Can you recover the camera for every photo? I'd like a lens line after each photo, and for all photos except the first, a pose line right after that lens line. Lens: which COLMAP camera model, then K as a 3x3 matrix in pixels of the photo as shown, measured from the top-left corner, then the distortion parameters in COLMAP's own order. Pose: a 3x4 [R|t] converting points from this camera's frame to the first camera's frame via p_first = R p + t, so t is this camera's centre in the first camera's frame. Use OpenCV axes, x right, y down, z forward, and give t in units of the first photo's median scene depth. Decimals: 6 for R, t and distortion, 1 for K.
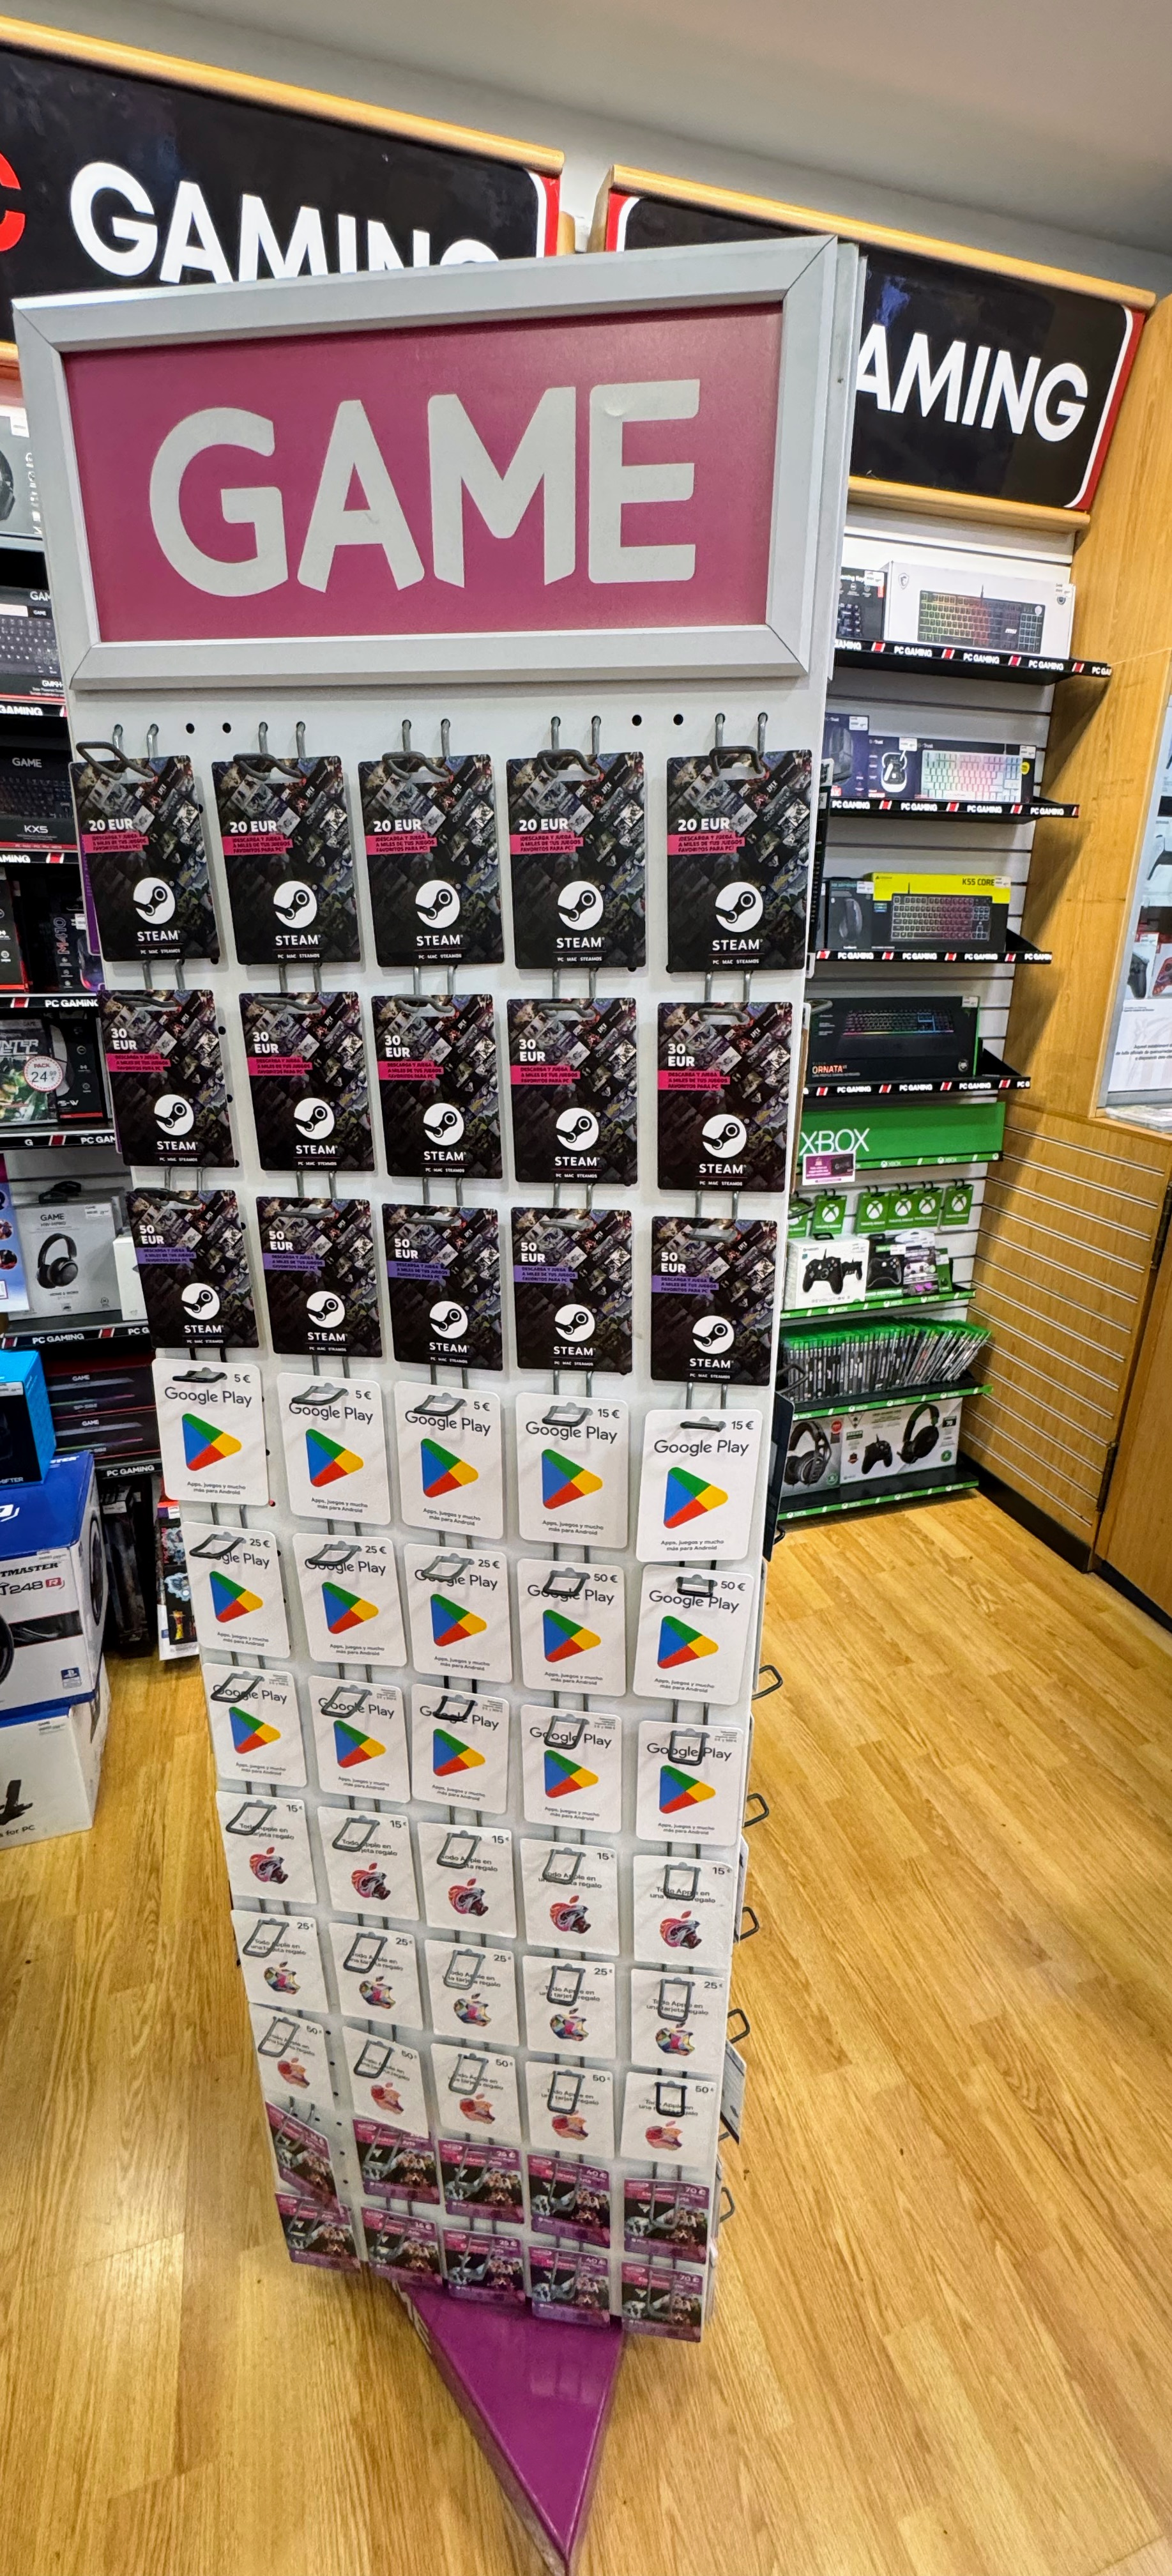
lens RADIAL K [[1040.1, 0, 608.2], [0, 1040.1, 1287.7], [0, 0, 1]] dist [-0.003363, 0.000047]
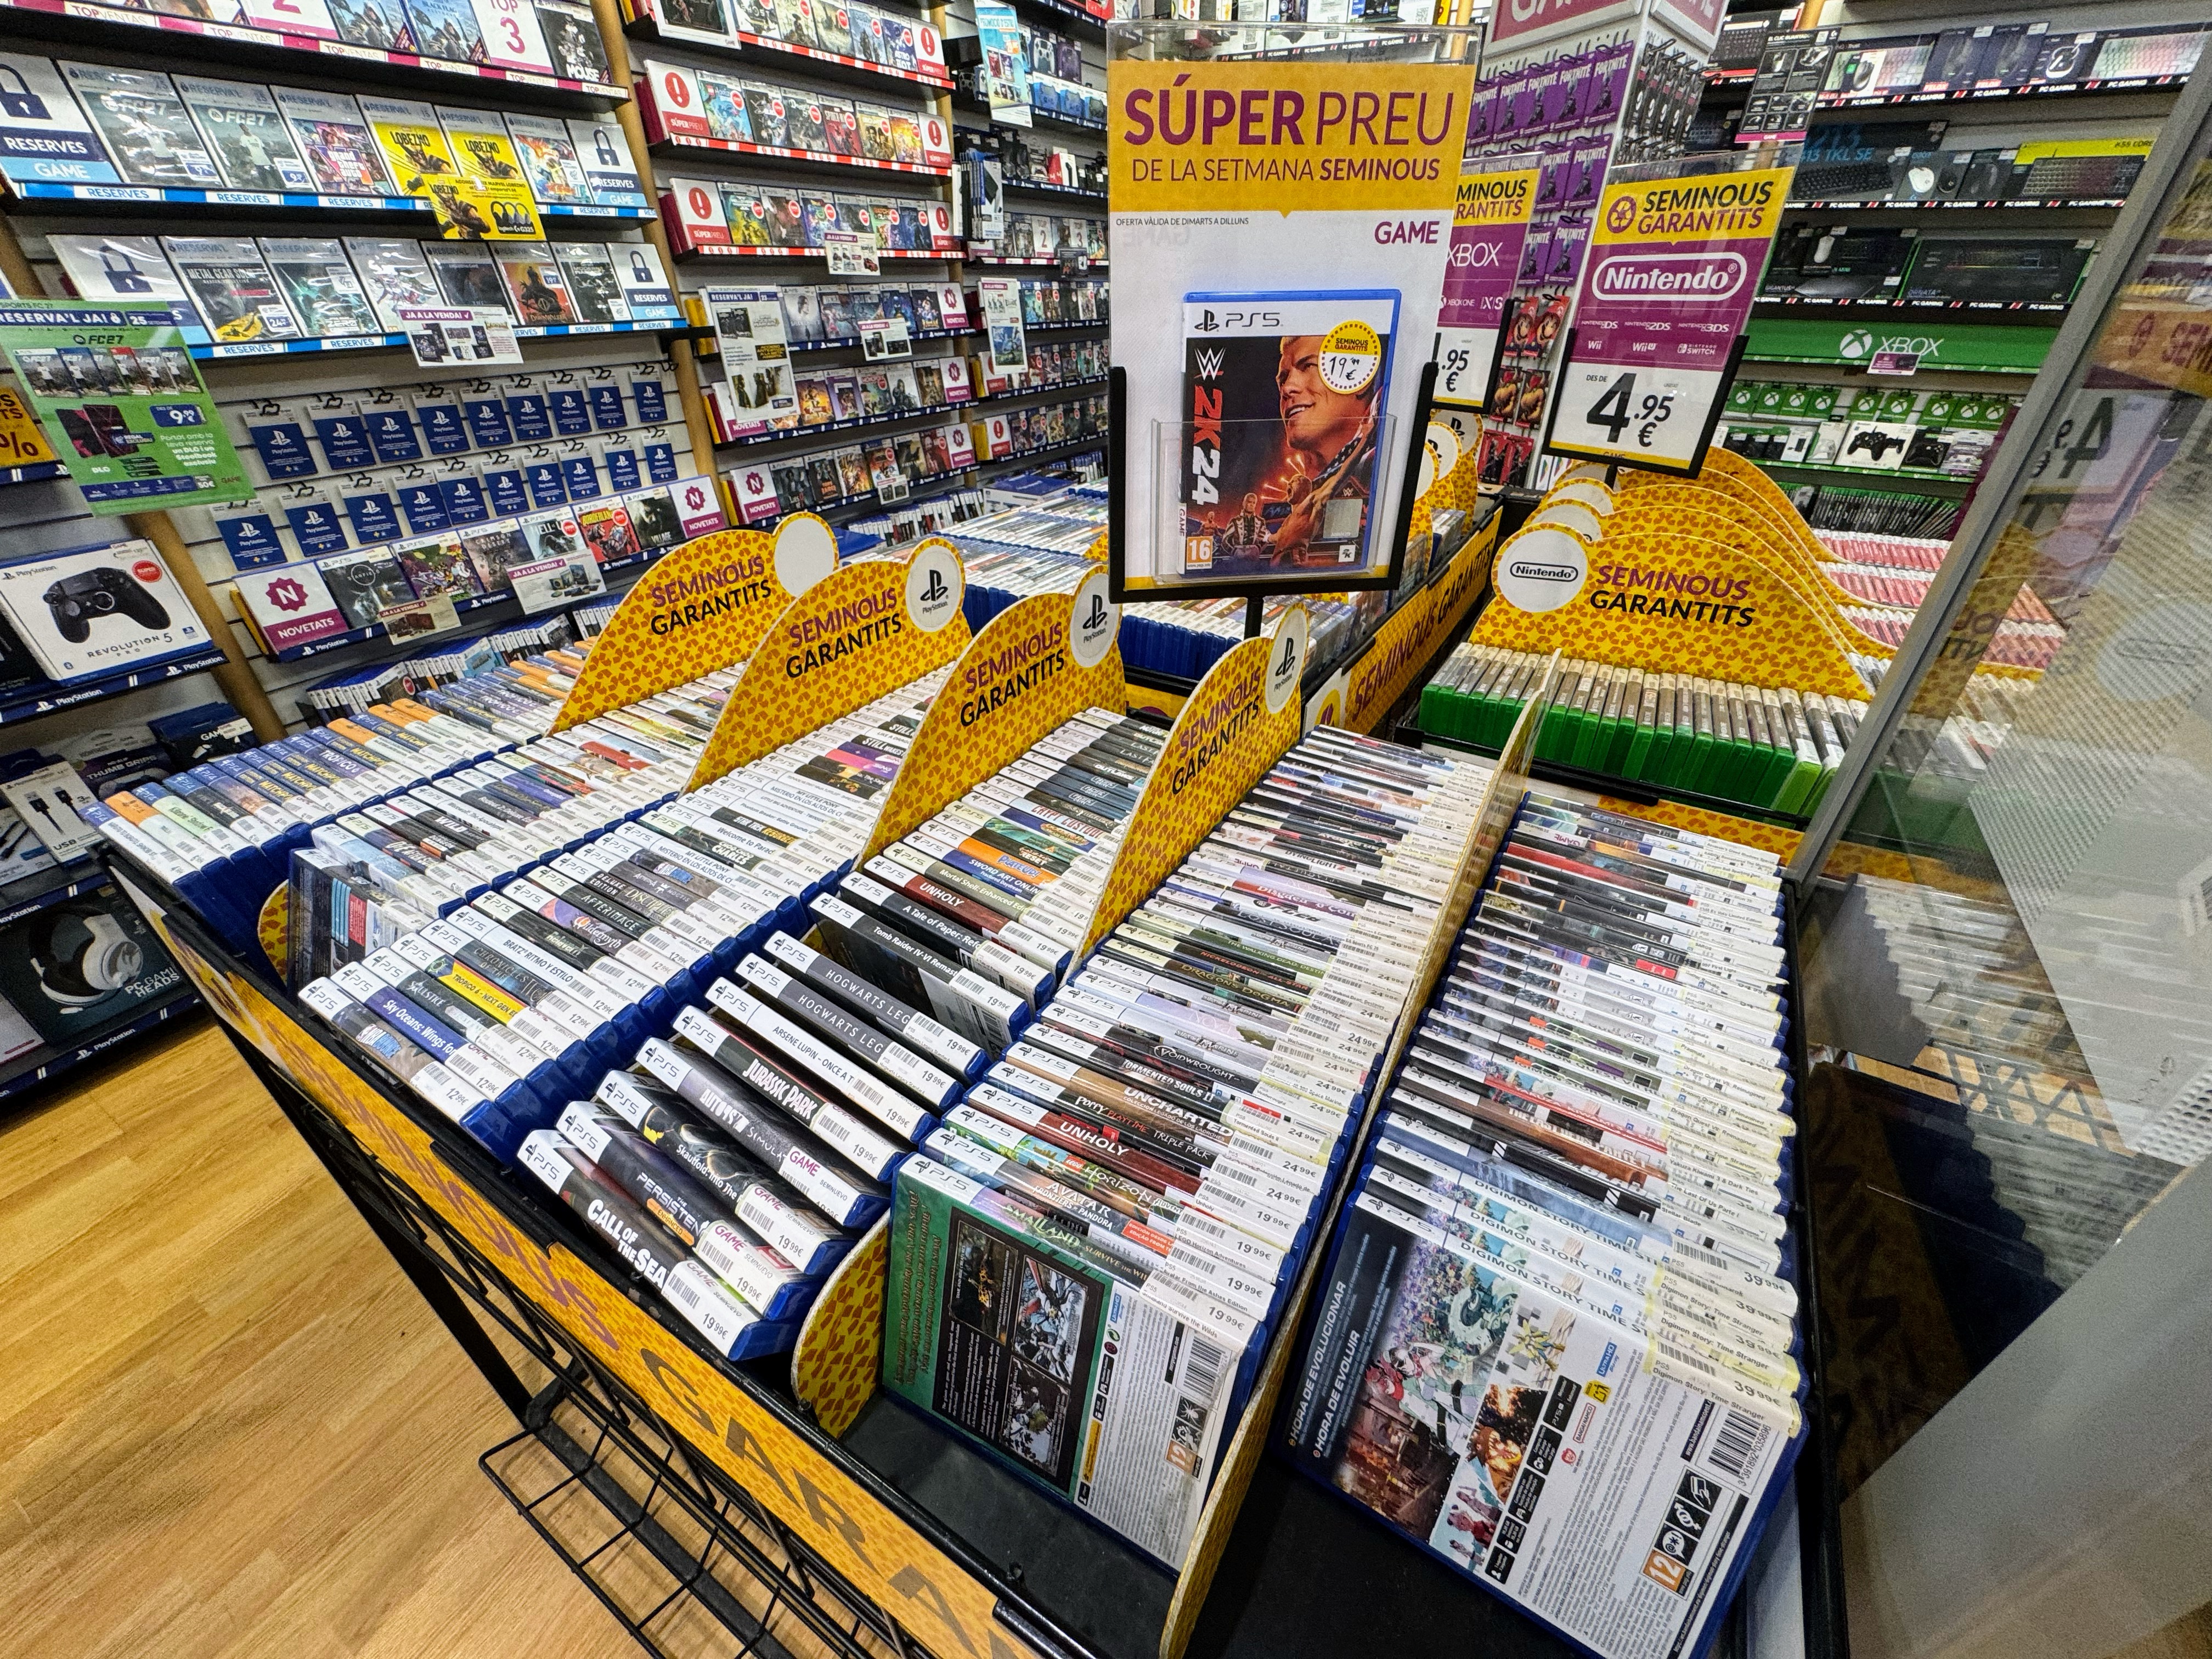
lens RADIAL K [[888.1, 0, 1106.0], [0, 888.1, 829.5], [0, 0, 1]] dist [-0.002939, 0.000355]
pose [[0.672213, 0.391468, -0.628396, 0.503442], [-0.248406, 0.918829, 0.306671, 0.397960], [0.697441, -0.050051, 0.714892, -0.783014]]
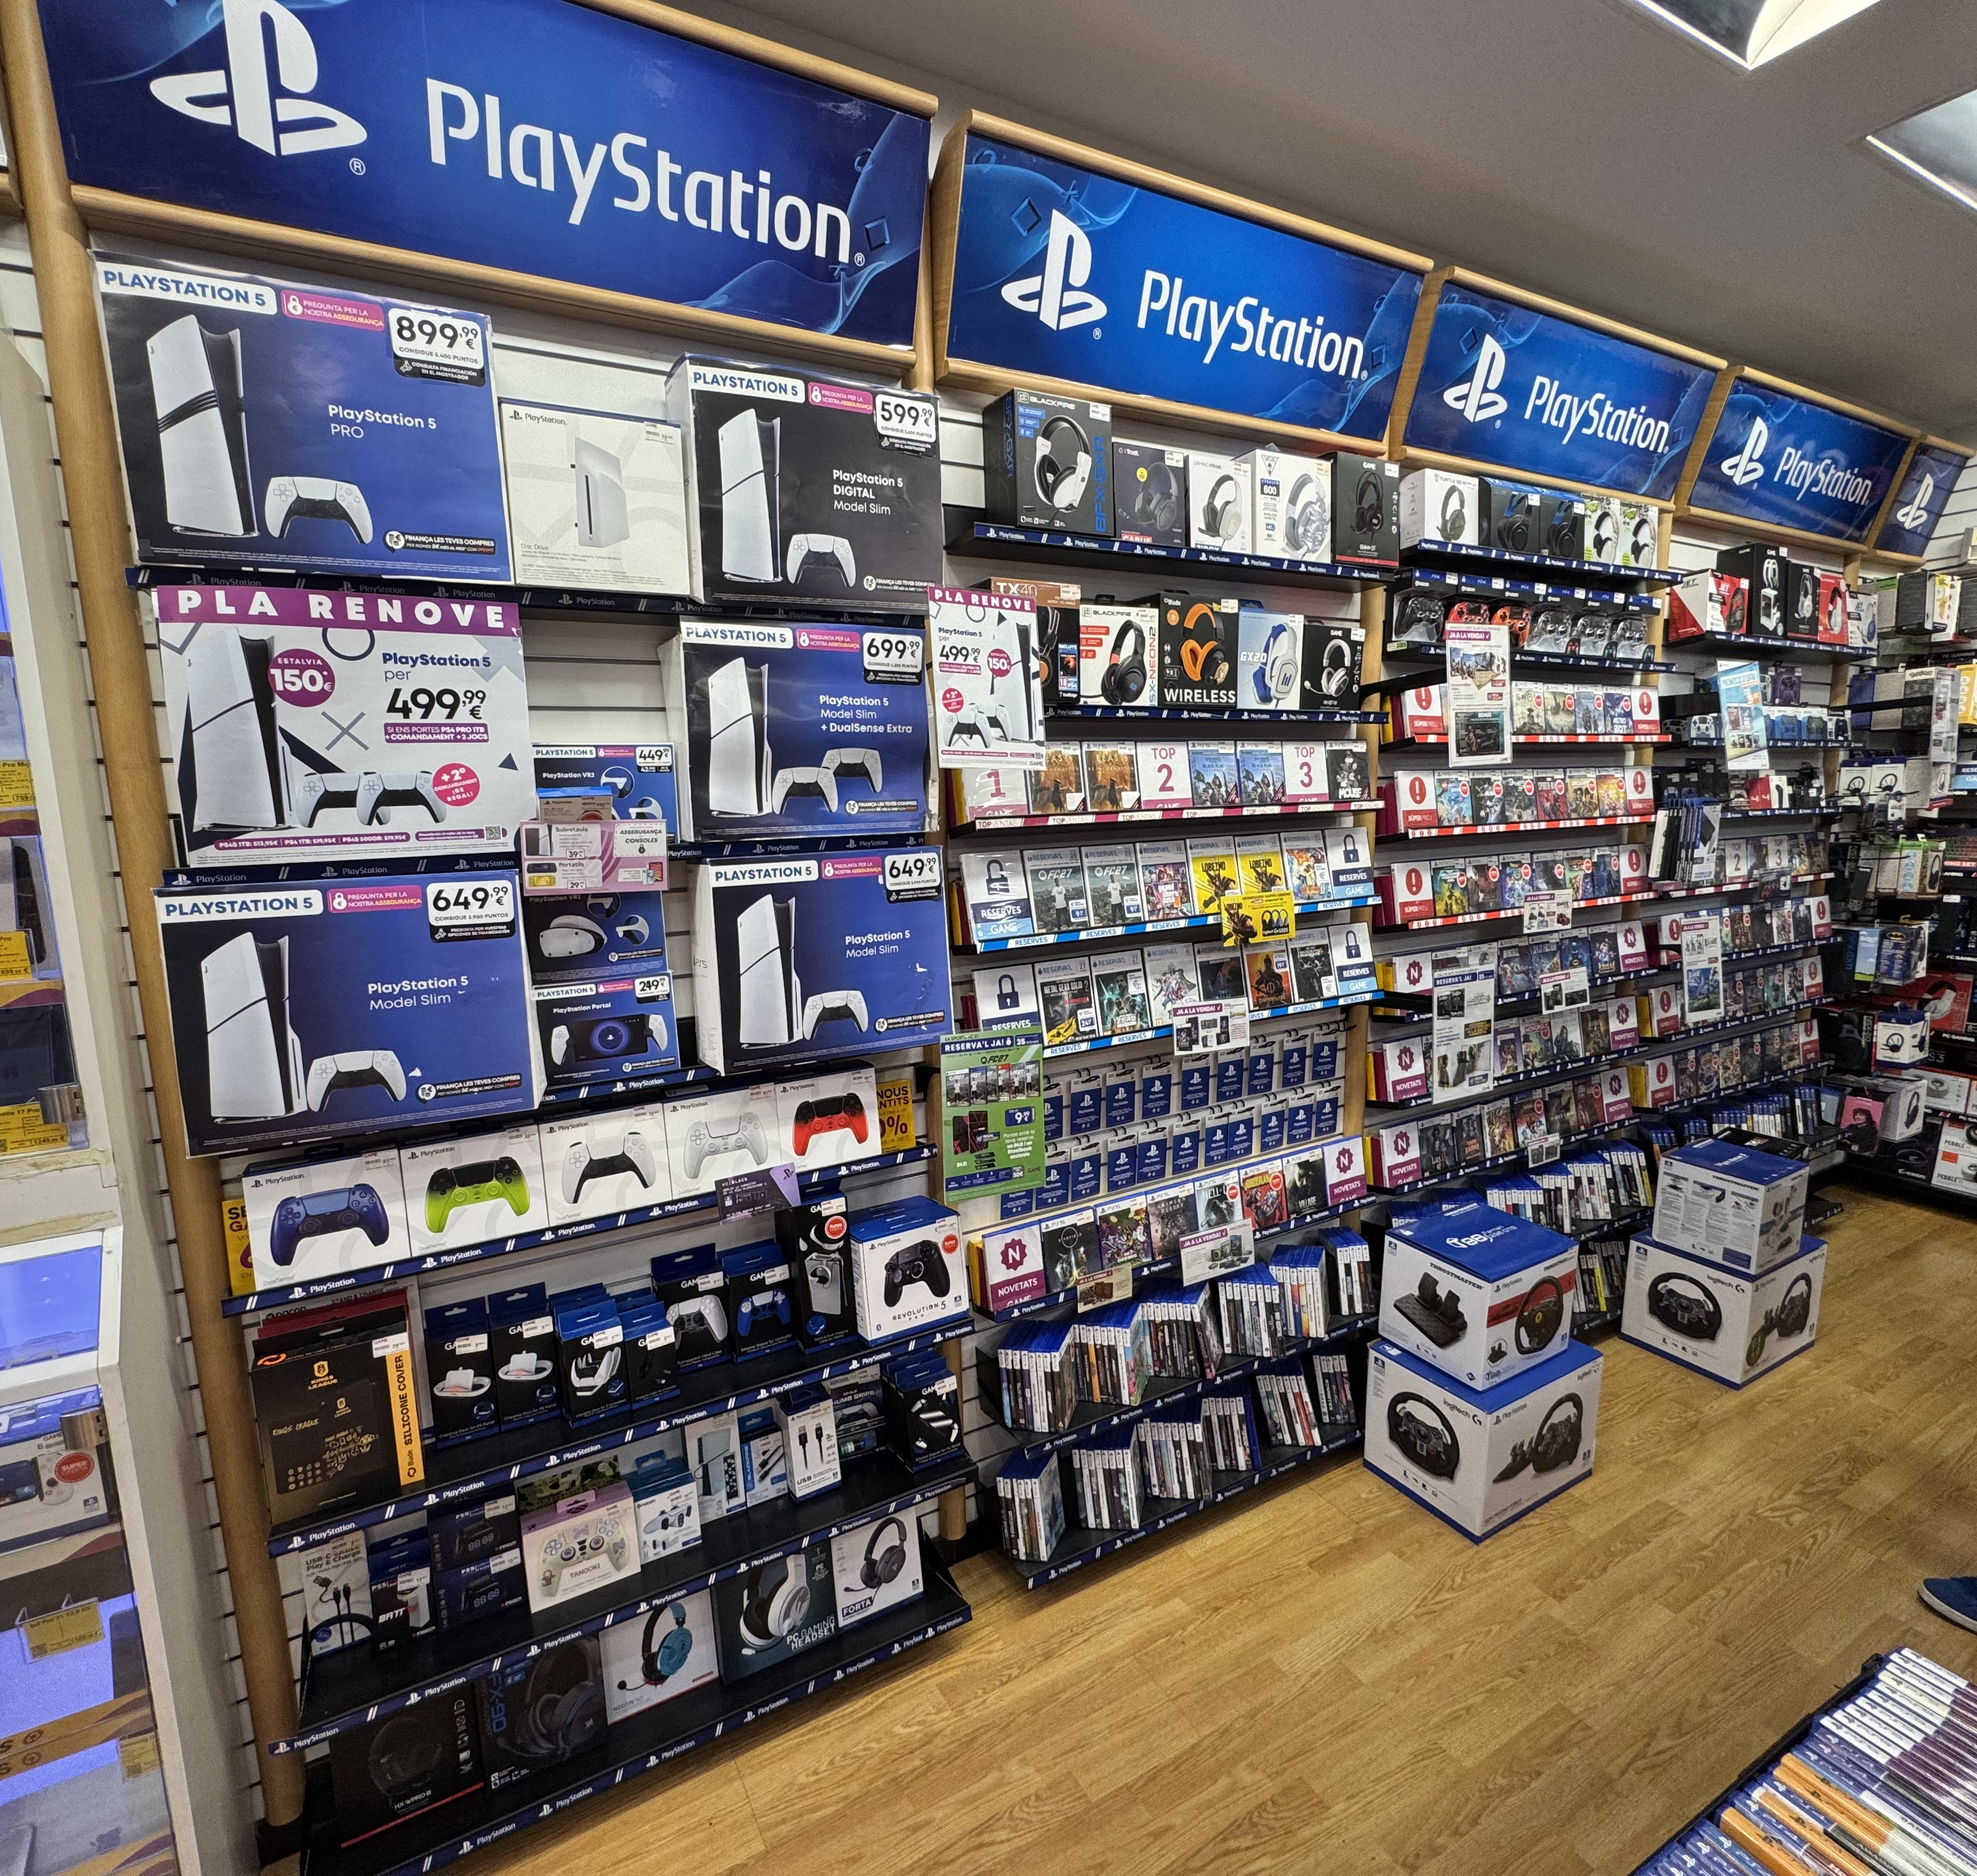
lens RADIAL K [[1004.1, 0, 938.4], [0, 1004.1, 941.2], [0, 0, 1]] dist [-0.002354, 0.001204]
pose [[0.175022, 0.132098, -0.975663, 0.318082], [-0.308643, 0.948370, 0.073036, 0.325004], [0.934937, 0.288348, 0.206757, -1.011120]]
